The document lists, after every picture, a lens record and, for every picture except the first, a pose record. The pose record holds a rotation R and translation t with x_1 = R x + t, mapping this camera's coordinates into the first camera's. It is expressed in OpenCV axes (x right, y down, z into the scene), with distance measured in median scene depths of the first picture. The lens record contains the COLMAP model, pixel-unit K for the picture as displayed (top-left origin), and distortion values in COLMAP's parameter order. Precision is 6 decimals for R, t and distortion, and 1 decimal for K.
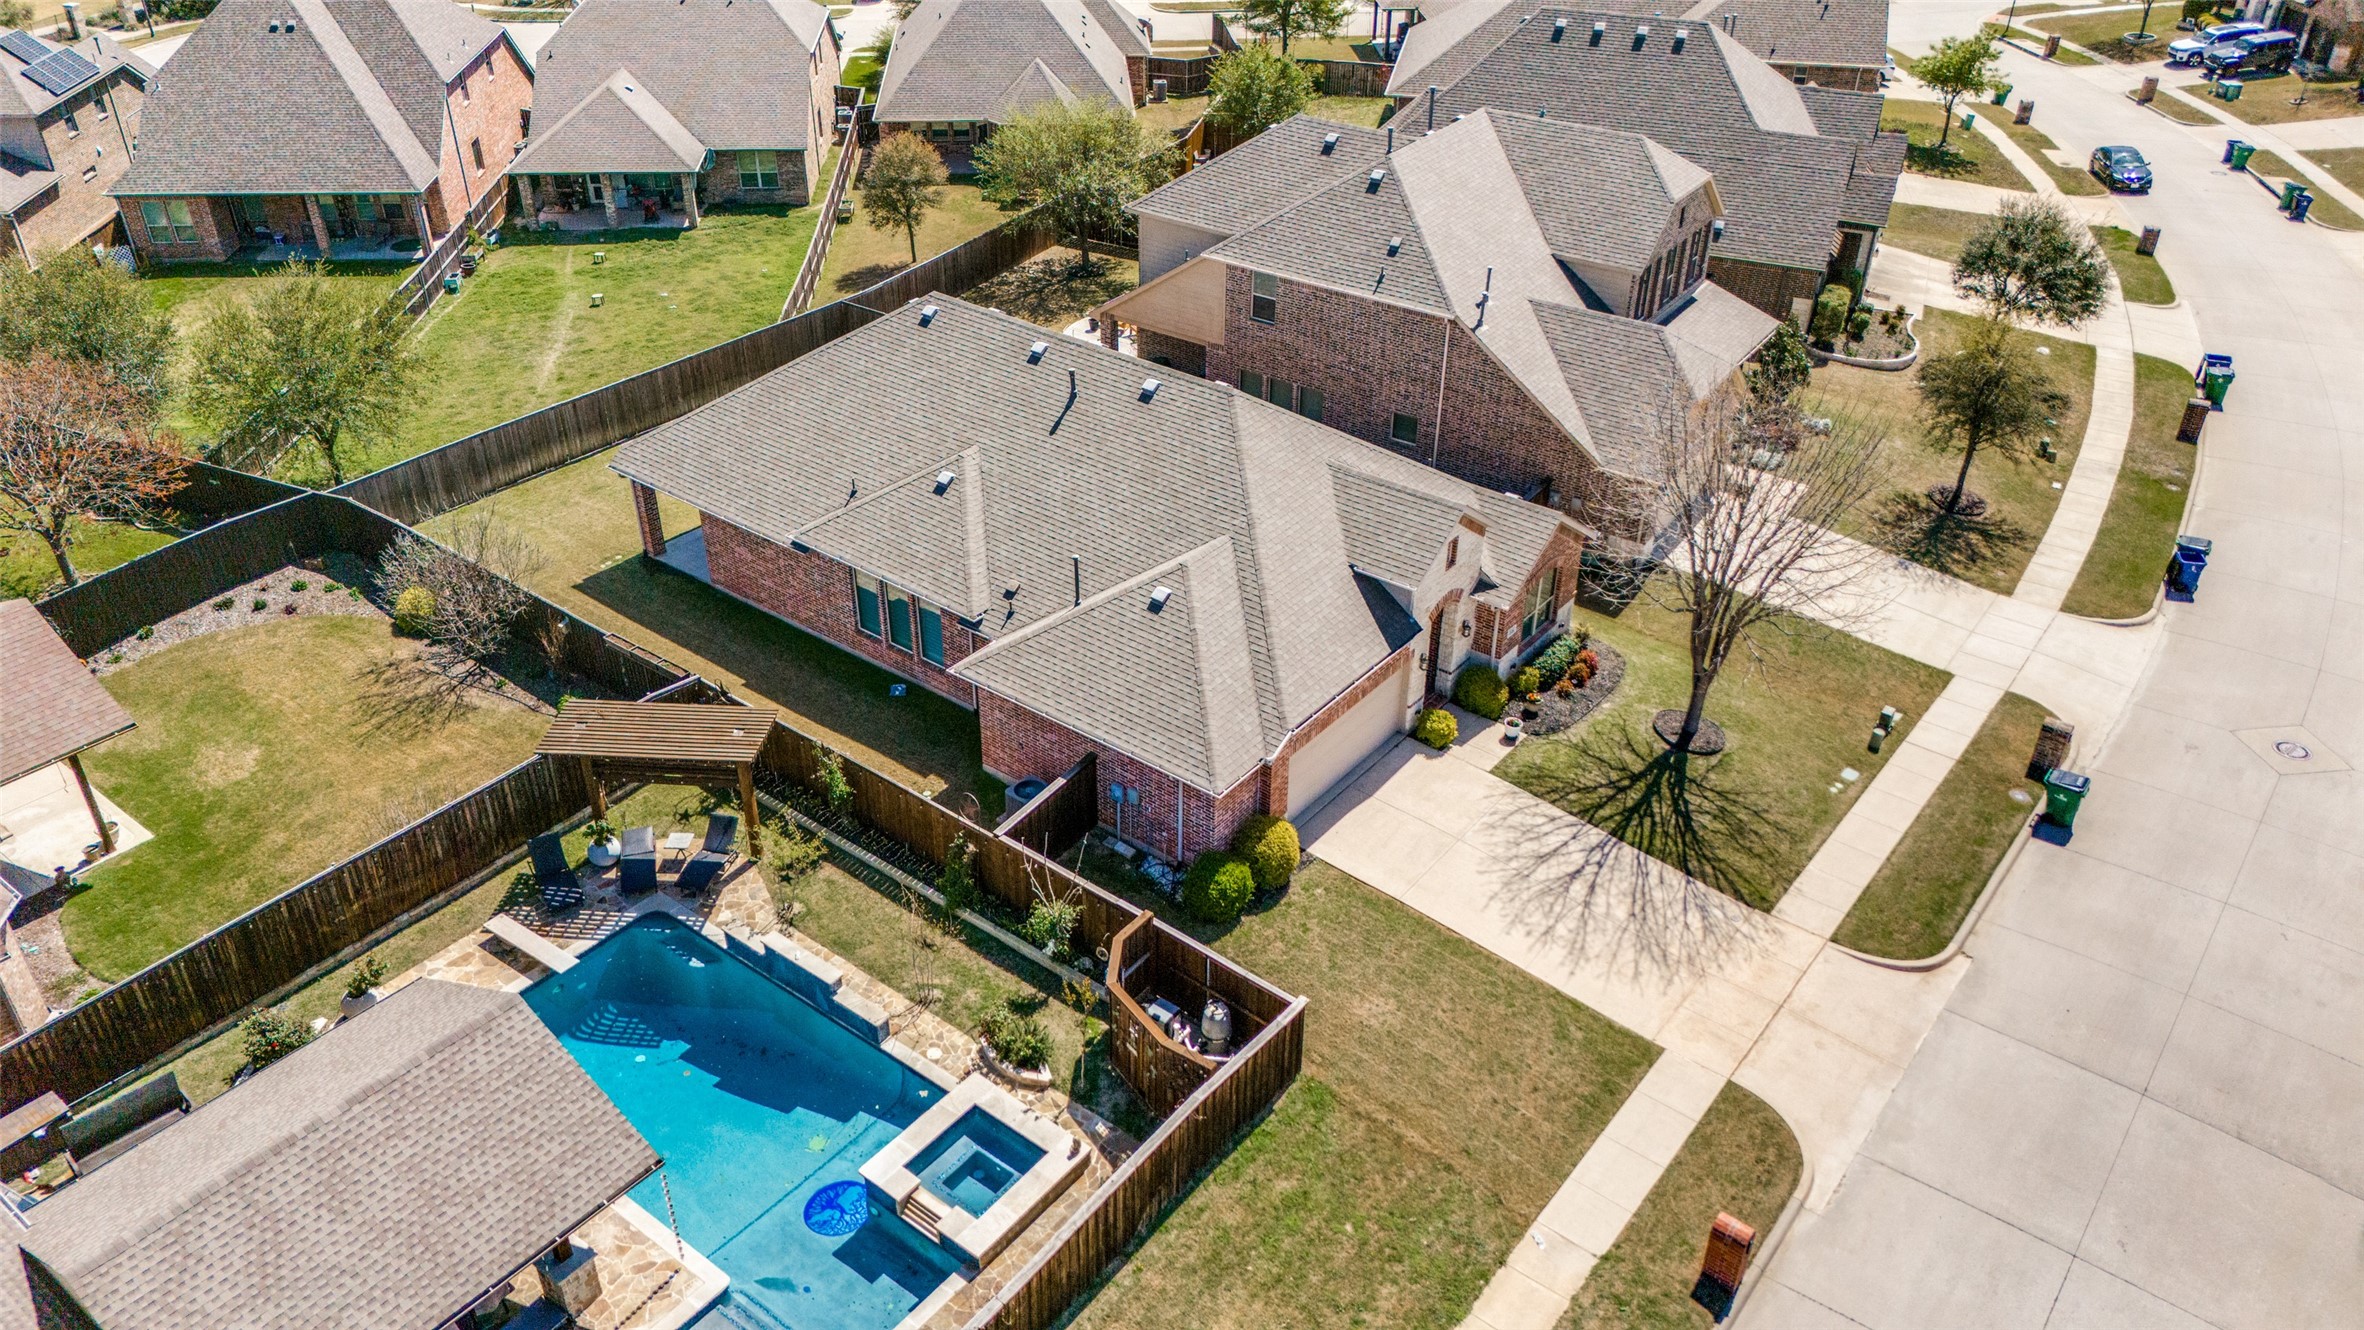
lens RADIAL K [[1760.5, 0, 1182.0], [0, 1760.5, 665.0], [0, 0, 1]] dist [0.051465, -0.064020]
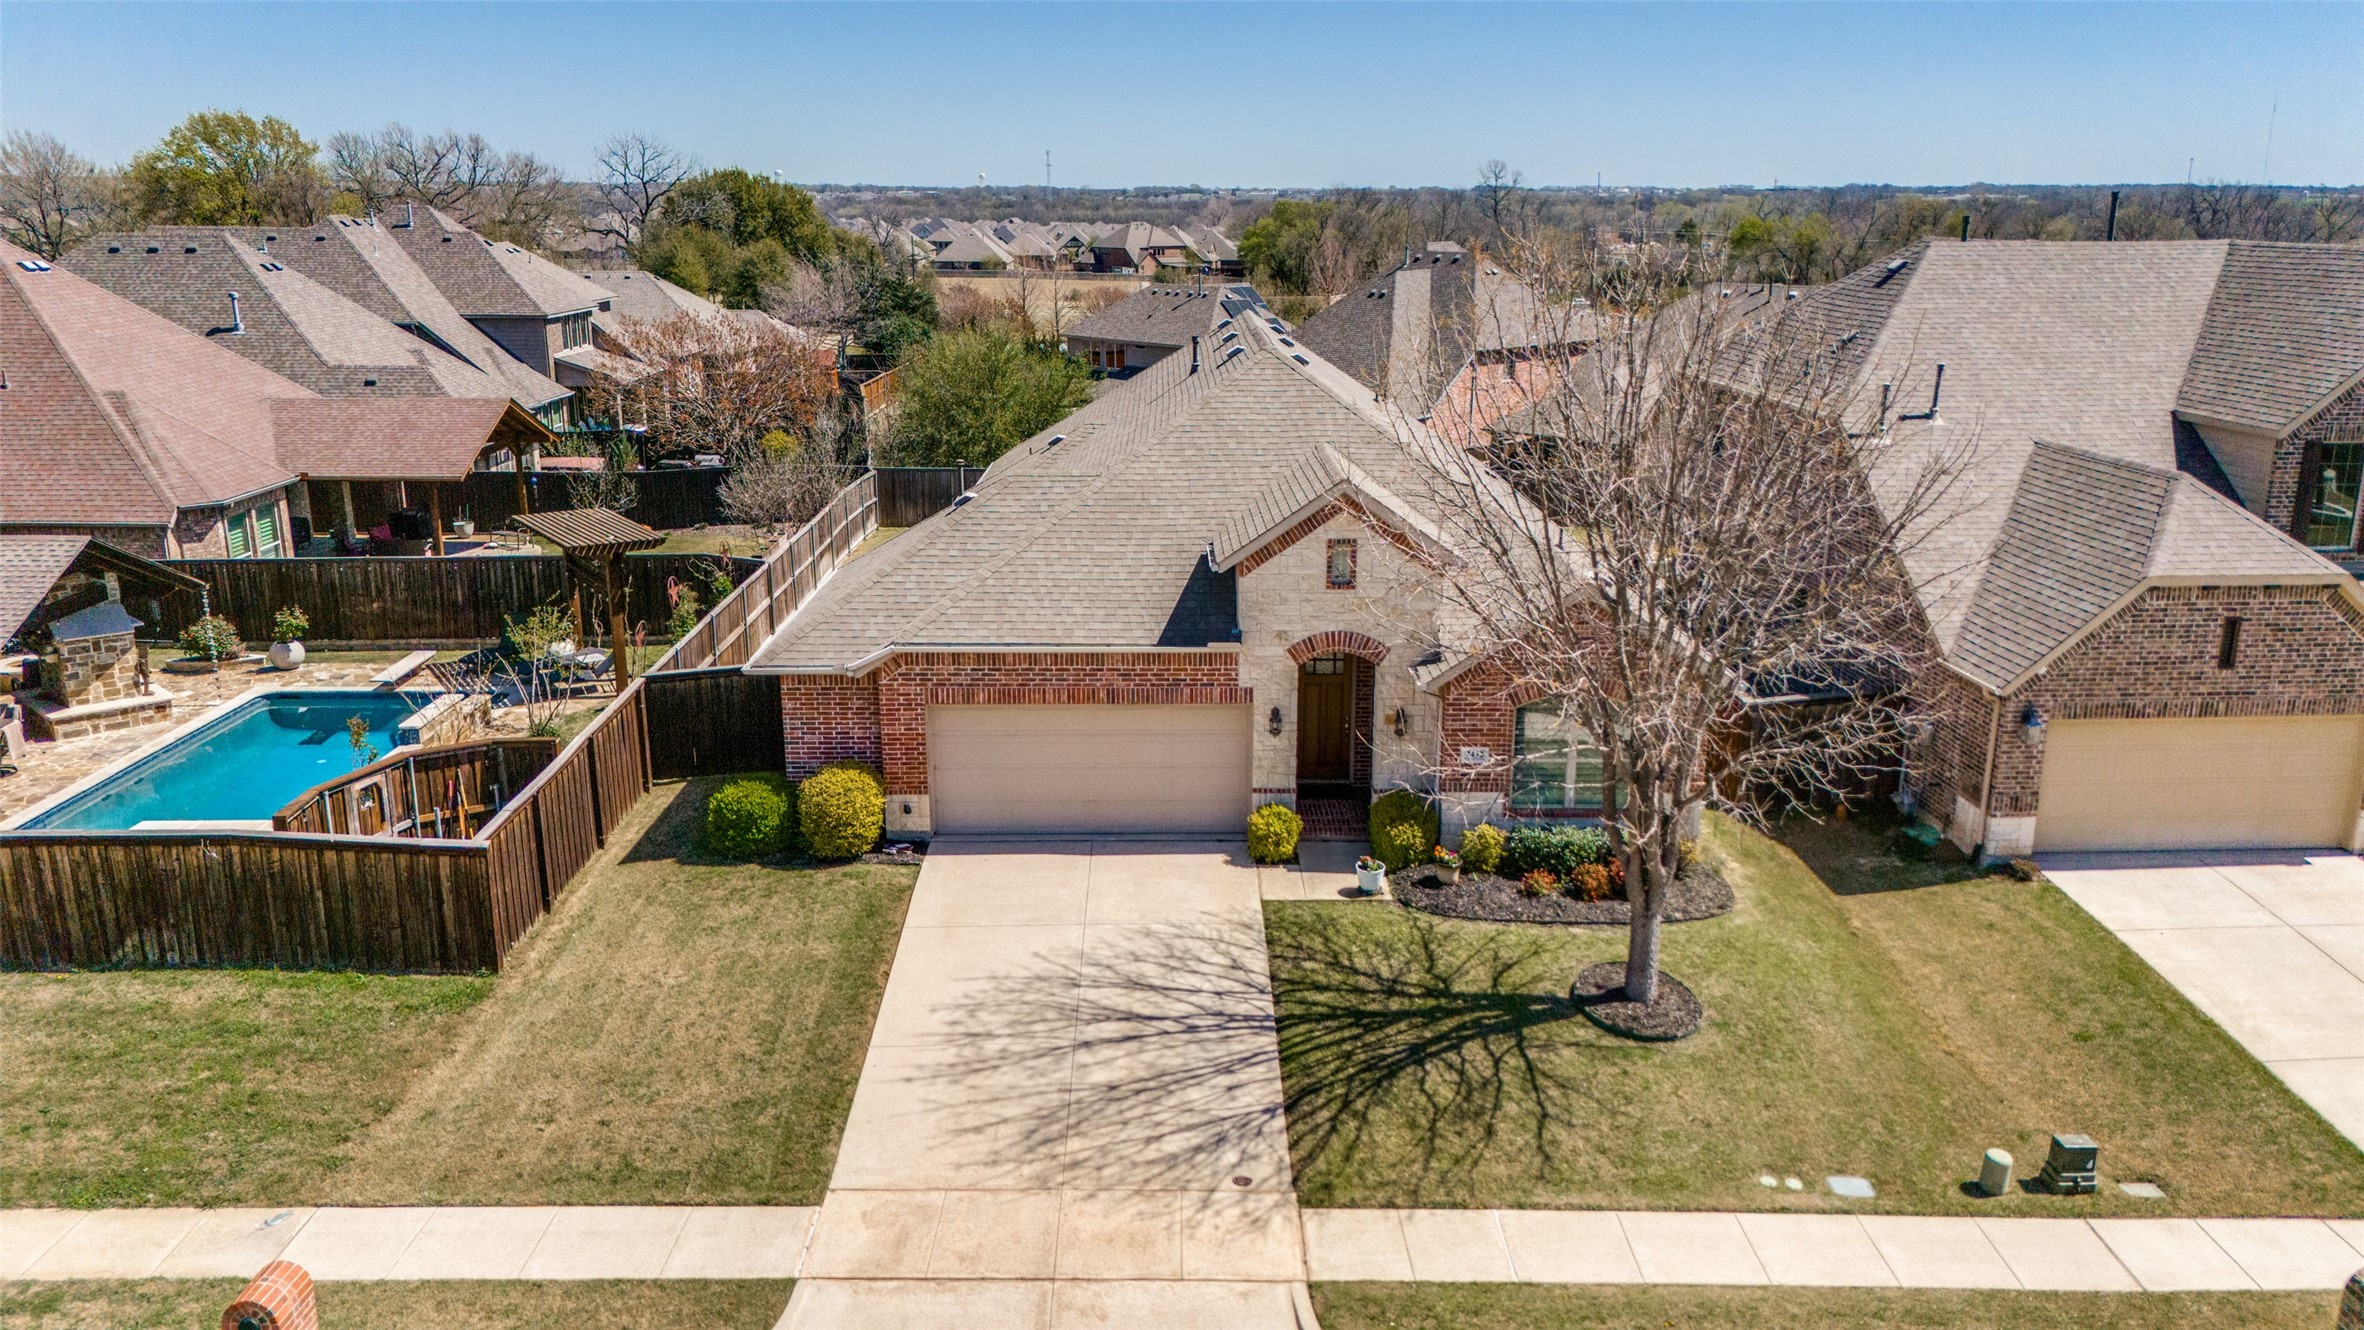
lens RADIAL K [[1728.6, 0, 1182.0], [0, 1728.6, 665.0], [0, 0, 1]] dist [0.071318, -0.063427]
pose [[0.613938, 0.196112, -0.764605, 0.615852], [-0.419055, 0.901850, -0.105165, 0.062526], [0.668935, 0.384976, 0.635861, 0.557908]]
